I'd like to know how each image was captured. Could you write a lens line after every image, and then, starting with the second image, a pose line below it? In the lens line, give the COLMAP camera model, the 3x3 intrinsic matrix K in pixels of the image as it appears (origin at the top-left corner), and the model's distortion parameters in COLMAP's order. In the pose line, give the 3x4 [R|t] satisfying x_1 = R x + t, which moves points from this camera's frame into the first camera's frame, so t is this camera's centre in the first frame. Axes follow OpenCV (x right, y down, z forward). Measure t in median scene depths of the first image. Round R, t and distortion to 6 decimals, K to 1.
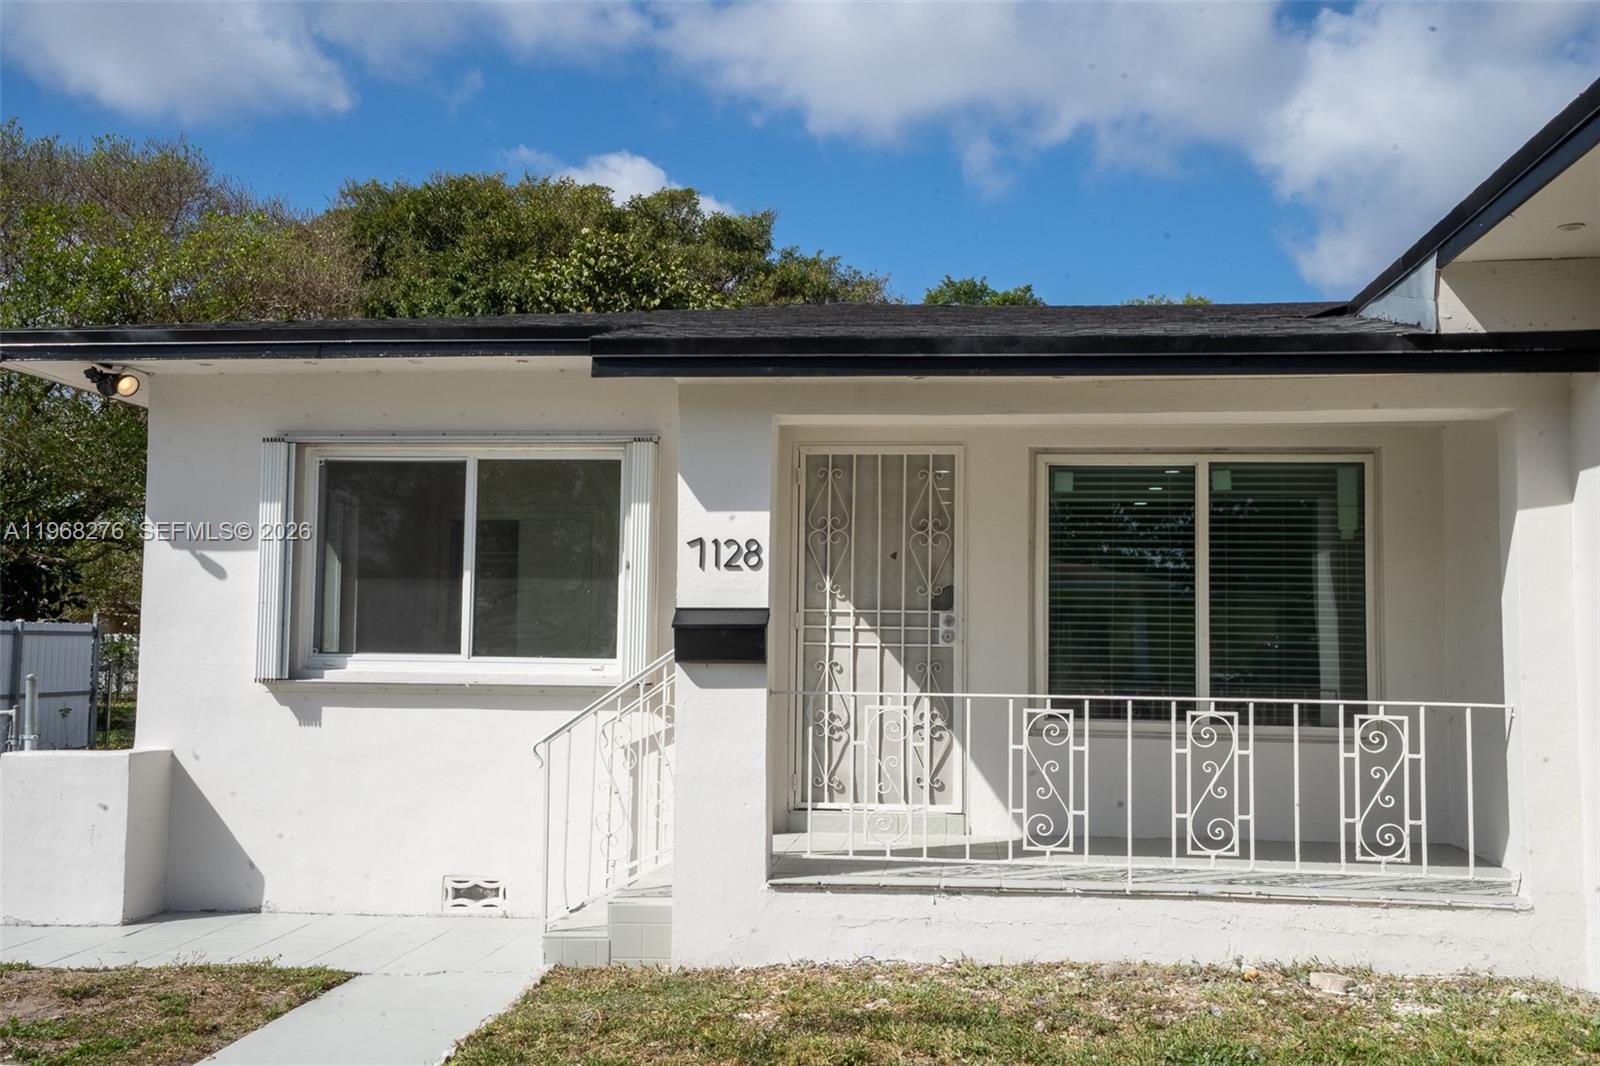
lens RADIAL K [[1604.8, 0, 795.1], [0, 1604.8, 541.8], [0, 0, 1]] dist [0.085622, 0.007797]
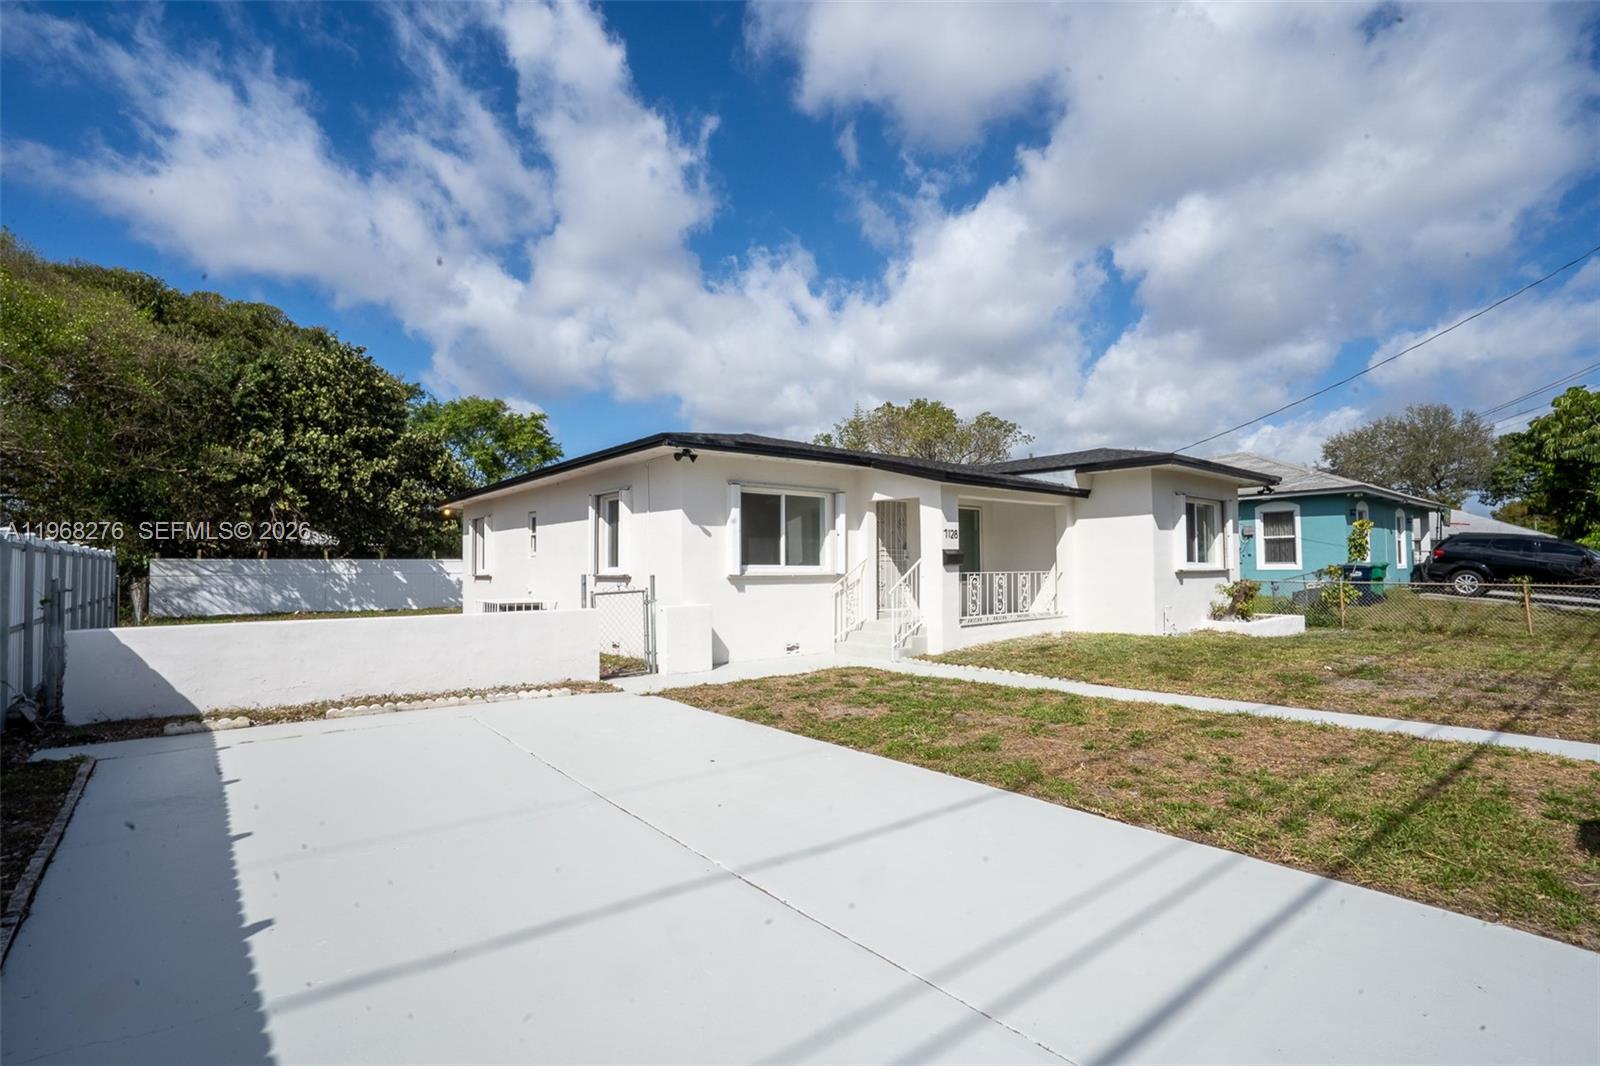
lens RADIAL K [[747.6, 0, 798.2], [0, 747.6, 539.6], [0, 0, 1]] dist [-0.047540, 0.017565]
pose [[0.702450, 0.010043, 0.711662, -1.183330], [-0.034847, 0.999187, 0.020295, -0.001291], [-0.710879, -0.039056, 0.702229, 0.079961]]
